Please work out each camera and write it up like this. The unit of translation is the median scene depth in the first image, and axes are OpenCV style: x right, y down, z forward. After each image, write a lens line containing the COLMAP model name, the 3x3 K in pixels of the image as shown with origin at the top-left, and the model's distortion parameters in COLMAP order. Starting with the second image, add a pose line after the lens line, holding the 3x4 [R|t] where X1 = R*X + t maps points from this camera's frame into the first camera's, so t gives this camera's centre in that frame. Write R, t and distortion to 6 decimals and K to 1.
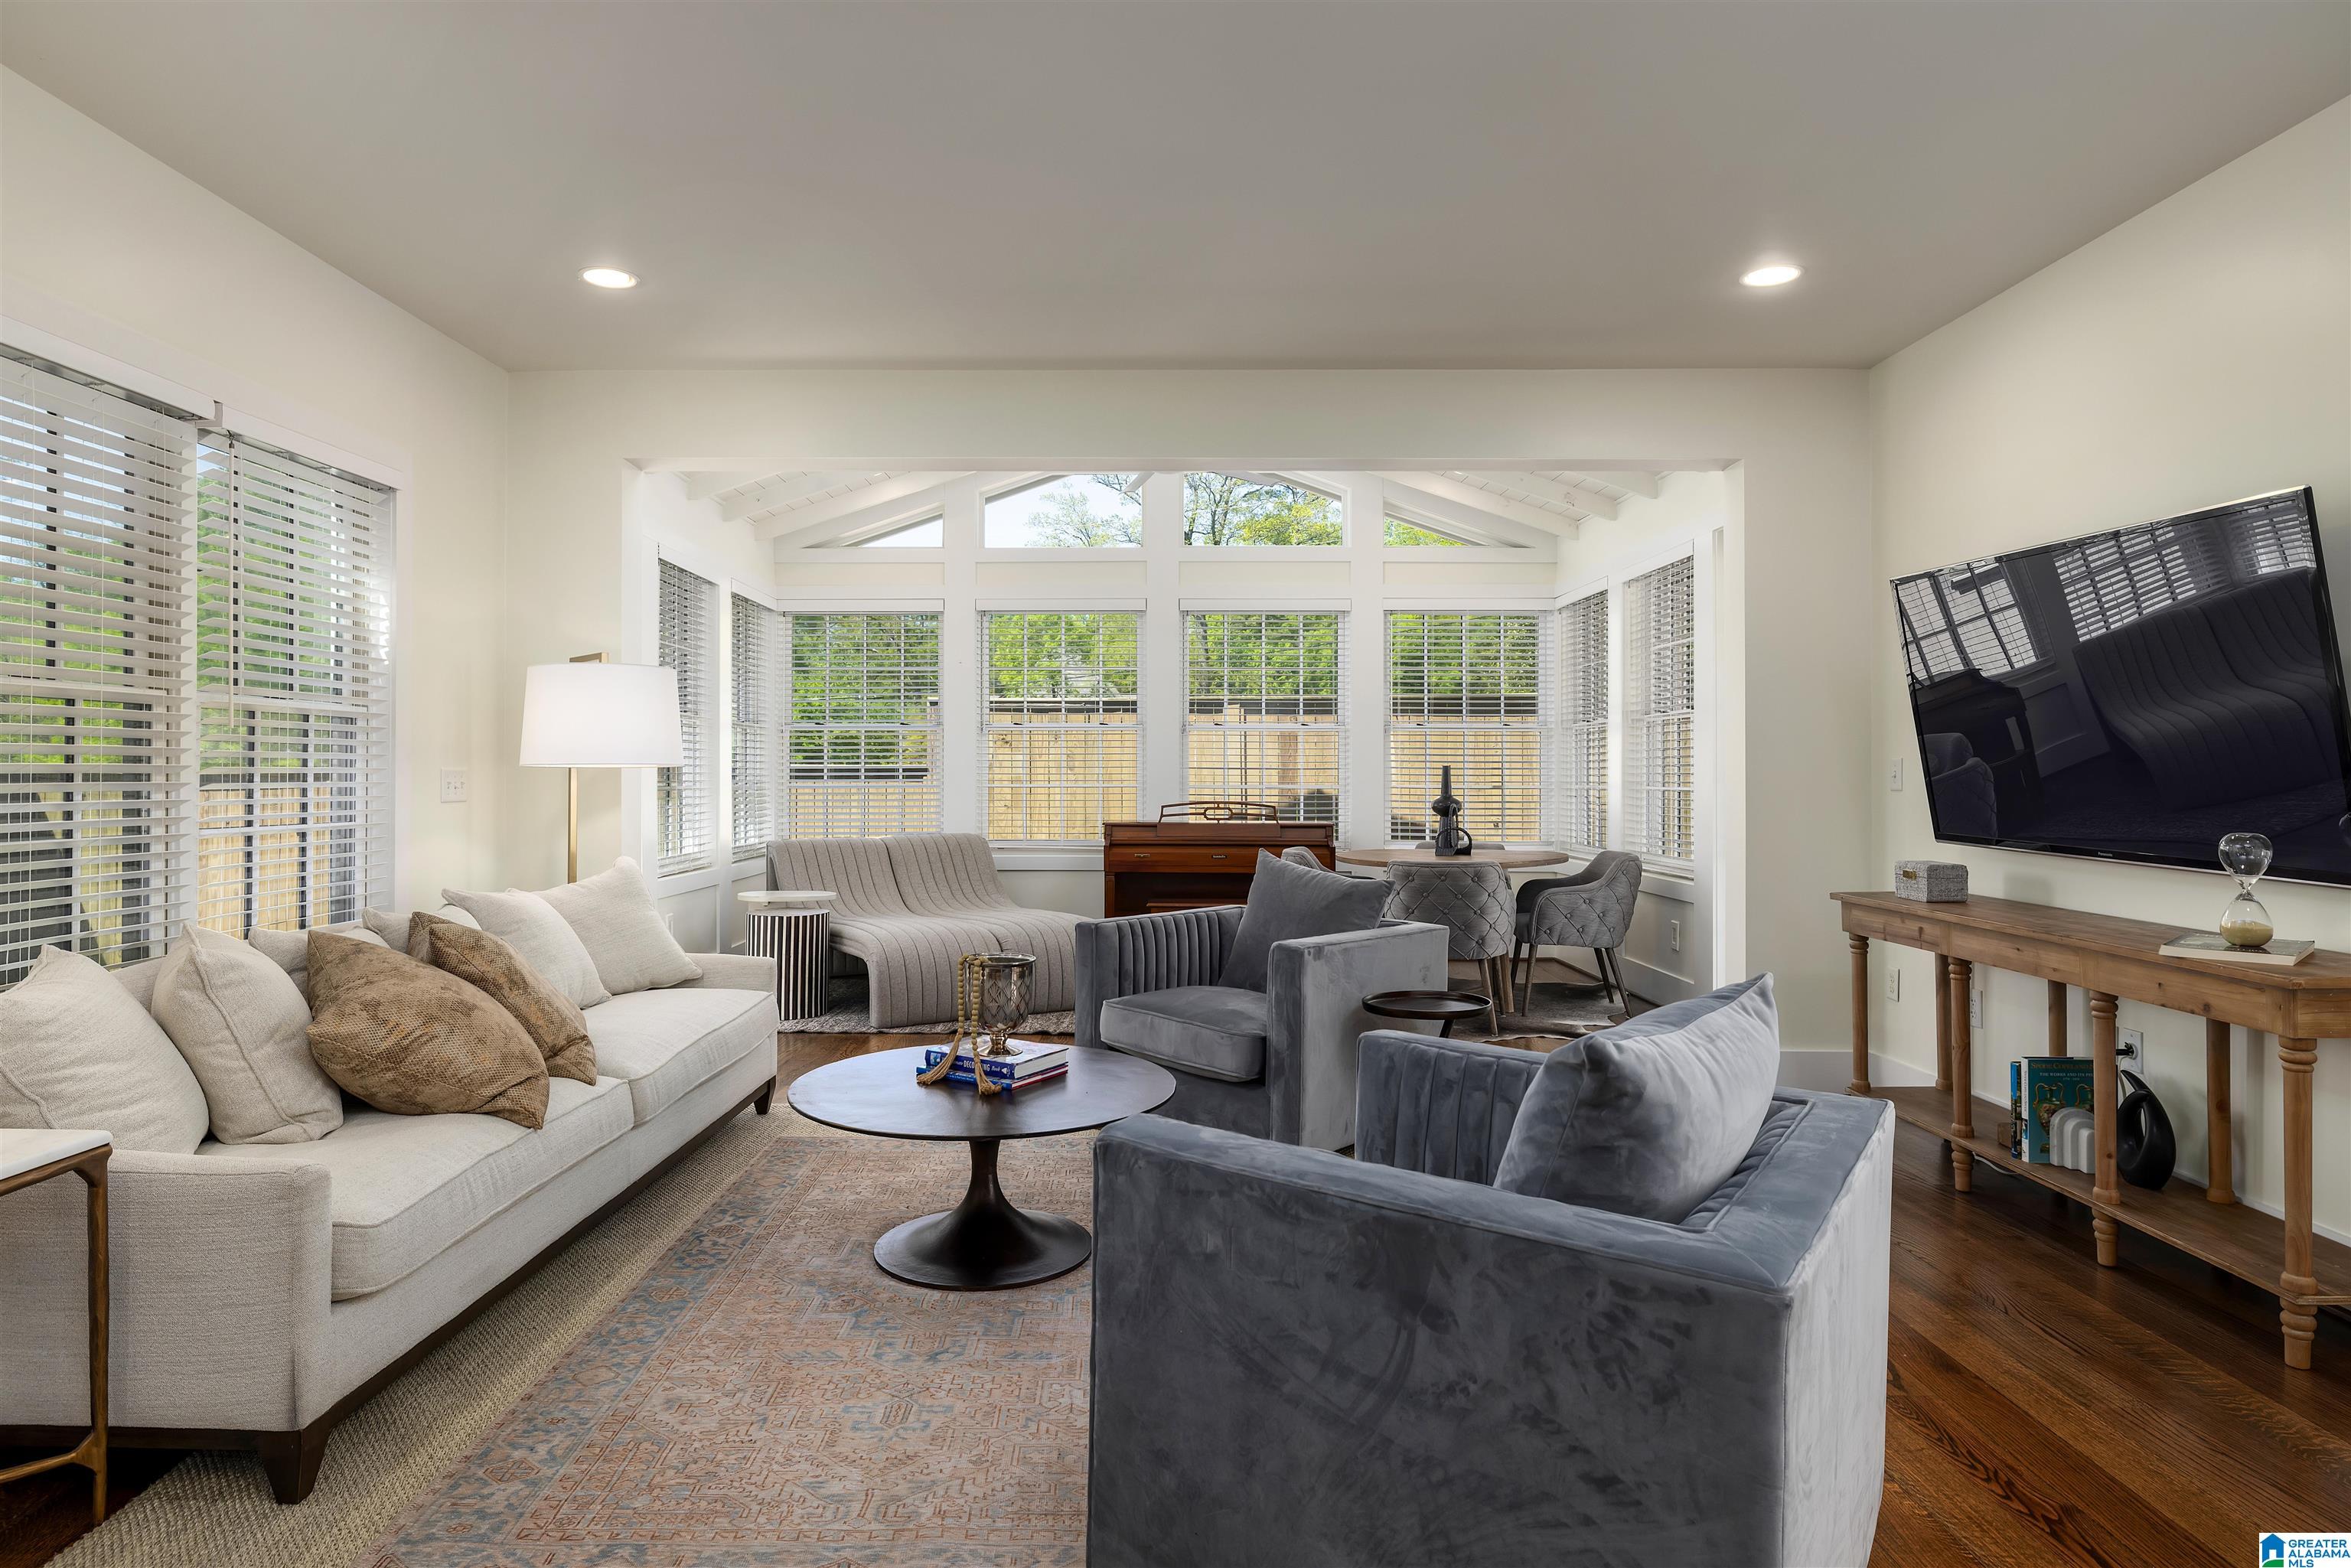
lens RADIAL K [[1303.3, 0, 1162.3], [0, 1303.3, 781.8], [0, 0, 1]] dist [-0.000324, -0.000983]
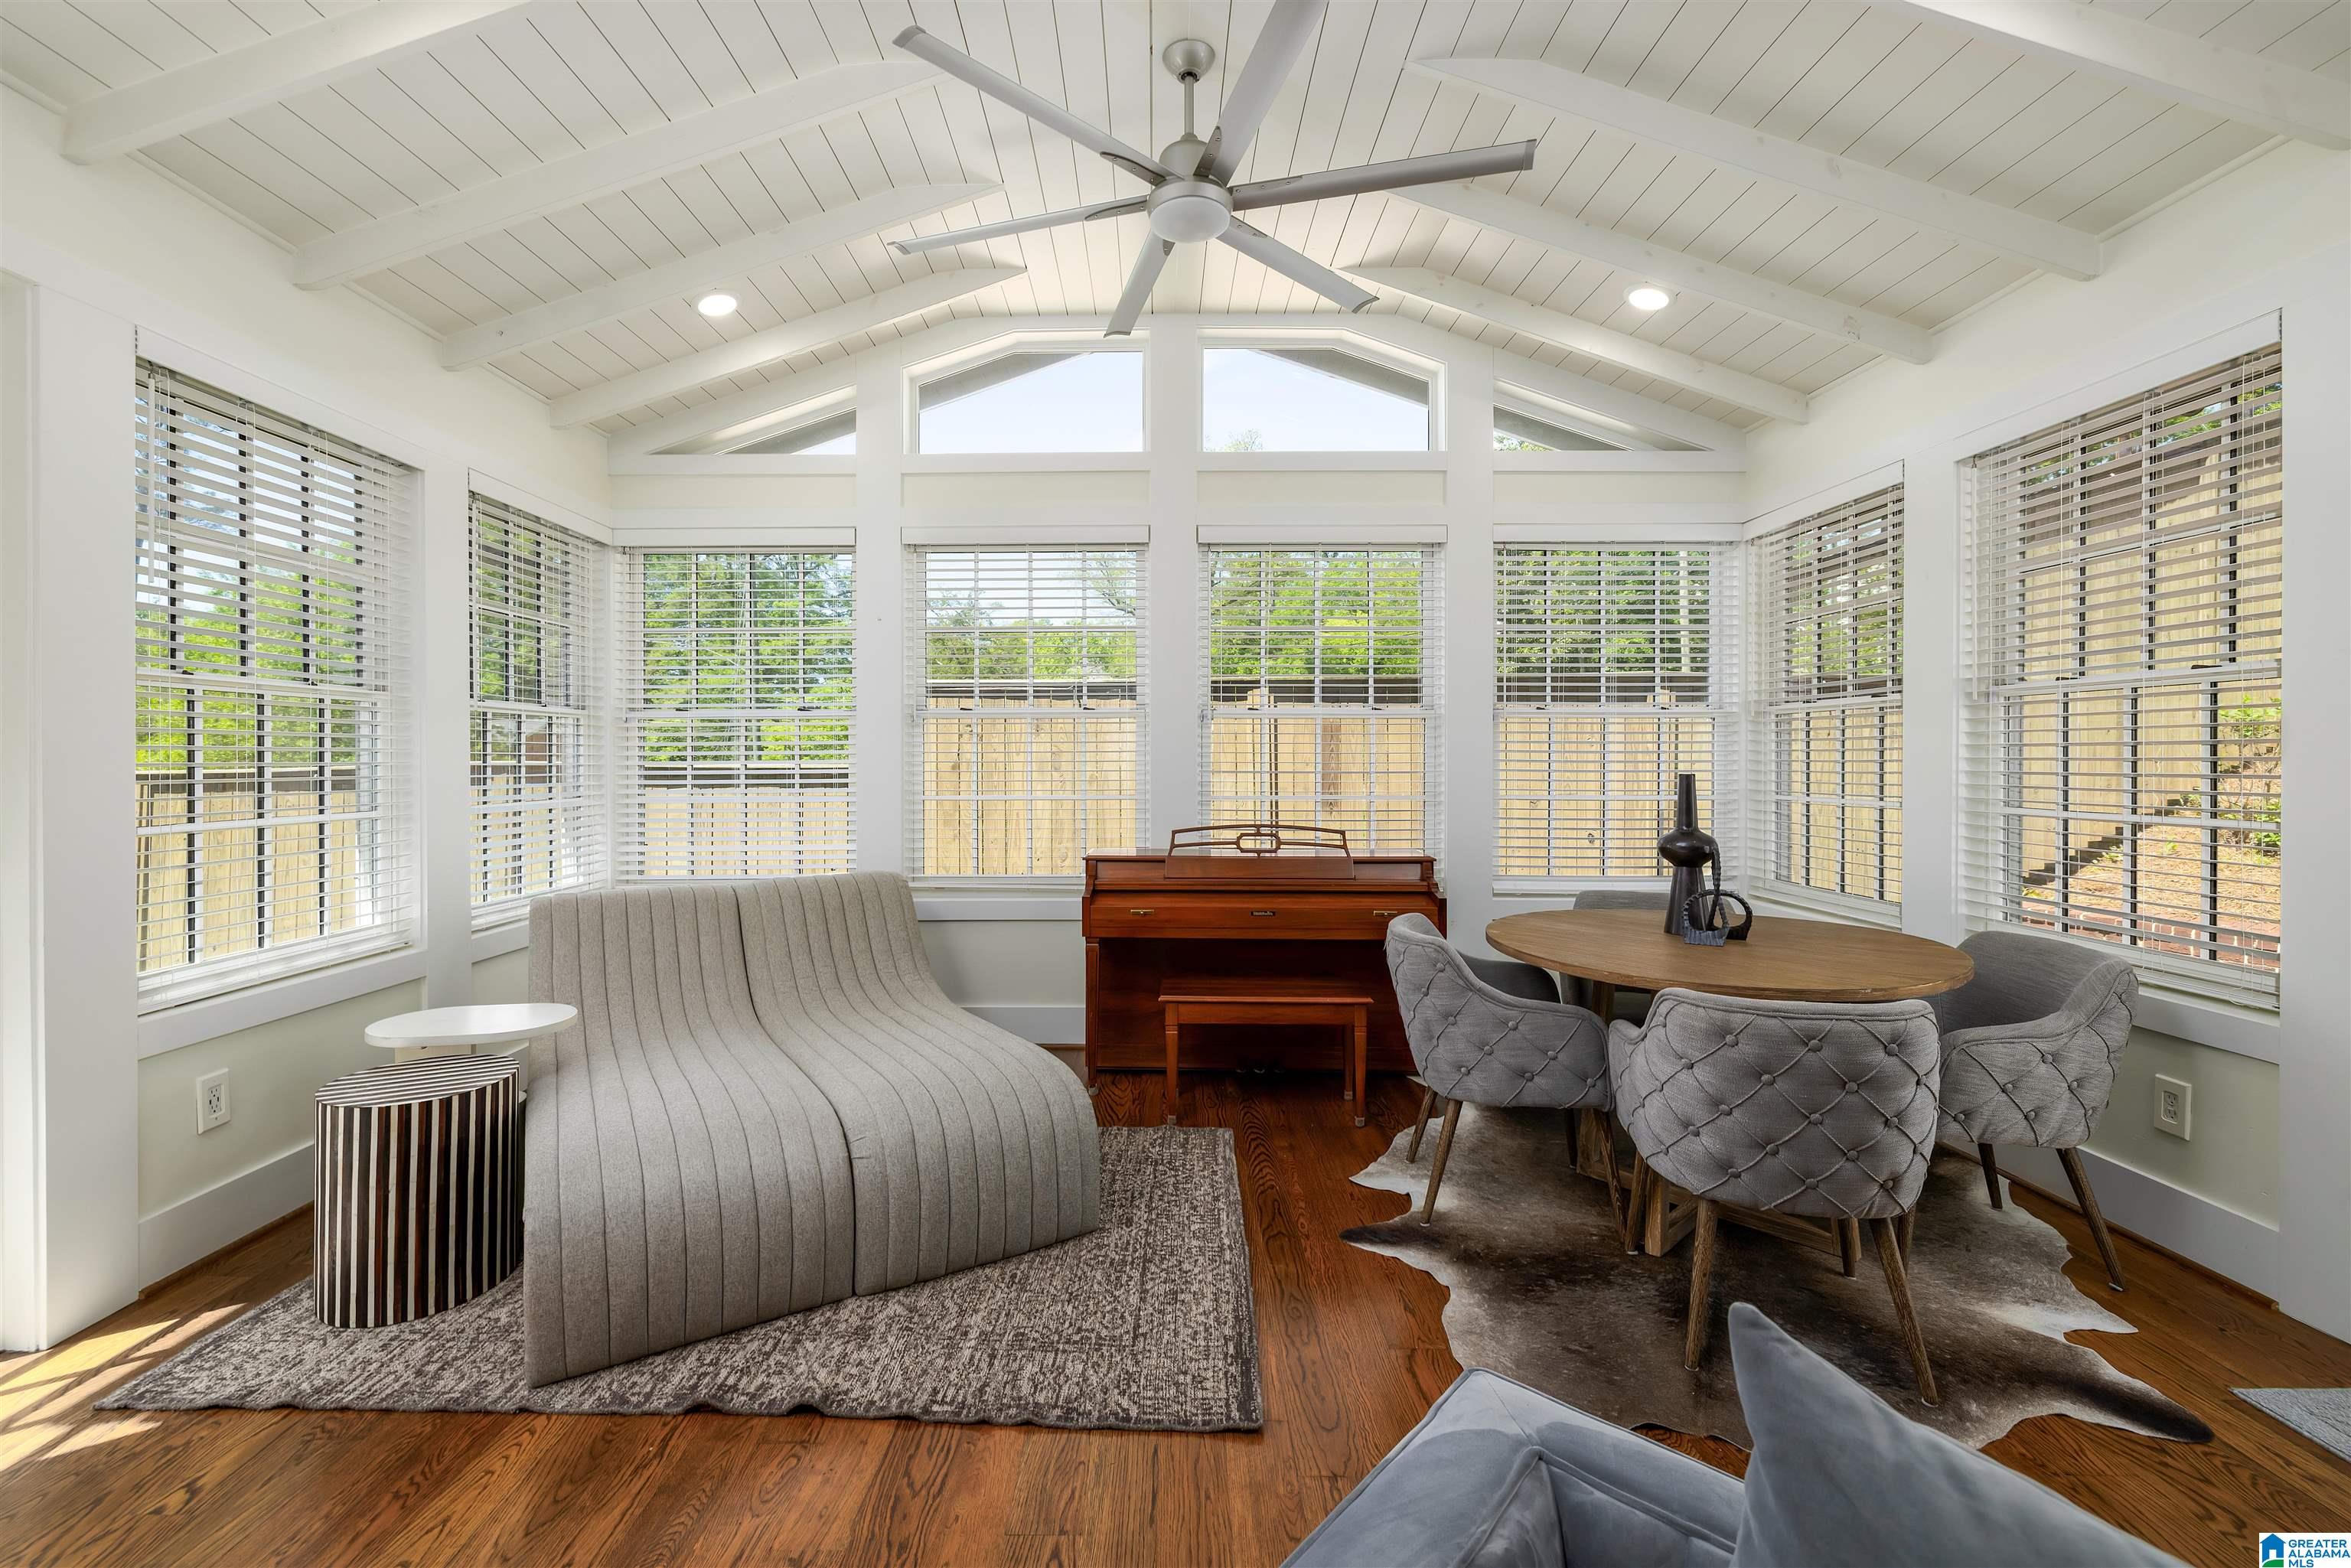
lens RADIAL K [[984.0, 0, 1152.0], [0, 984.0, 768.4], [0, 0, 1]] dist [0.002091, 0.000852]
pose [[0.999908, -0.001817, -0.013439, -0.005987], [0.001831, 0.999998, 0.000981, -0.027883], [0.013437, -0.001005, 0.999909, 1.023639]]
